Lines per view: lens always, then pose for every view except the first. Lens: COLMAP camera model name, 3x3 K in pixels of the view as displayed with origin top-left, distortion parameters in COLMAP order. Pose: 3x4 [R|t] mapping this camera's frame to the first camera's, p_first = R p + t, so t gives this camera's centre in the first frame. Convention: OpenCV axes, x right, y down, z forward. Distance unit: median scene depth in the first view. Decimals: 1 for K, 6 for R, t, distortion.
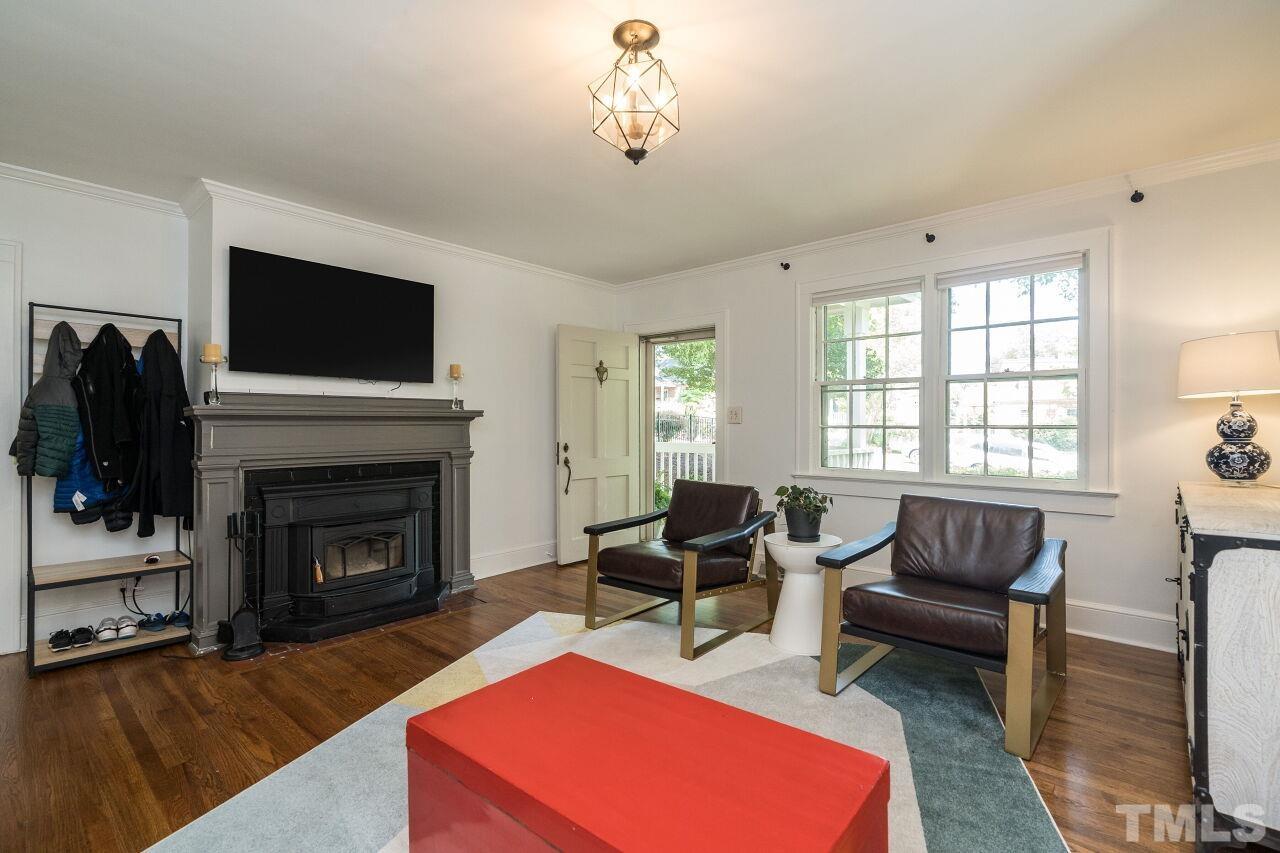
lens RADIAL K [[585.9, 0, 640.0], [0, 585.9, 426.5], [0, 0, 1]] dist [0.020285, 0.000068]
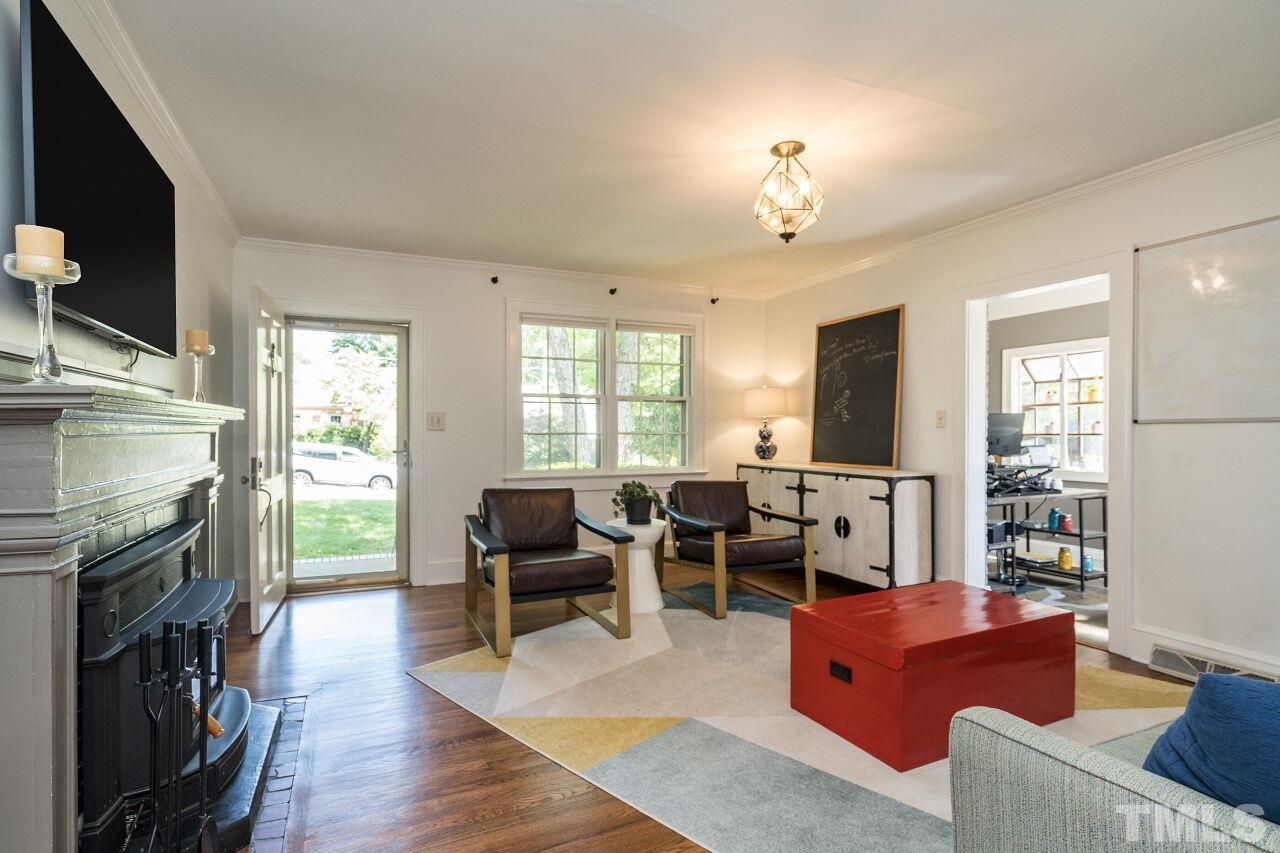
lens RADIAL K [[599.0, 0, 645.4], [0, 599.0, 435.7], [0, 0, 1]] dist [-0.002220, -0.000194]
pose [[0.439083, -0.006043, 0.898426, -0.820957], [-0.000840, 0.999974, 0.007137, -0.005248], [-0.898446, -0.003888, 0.439066, 0.404029]]
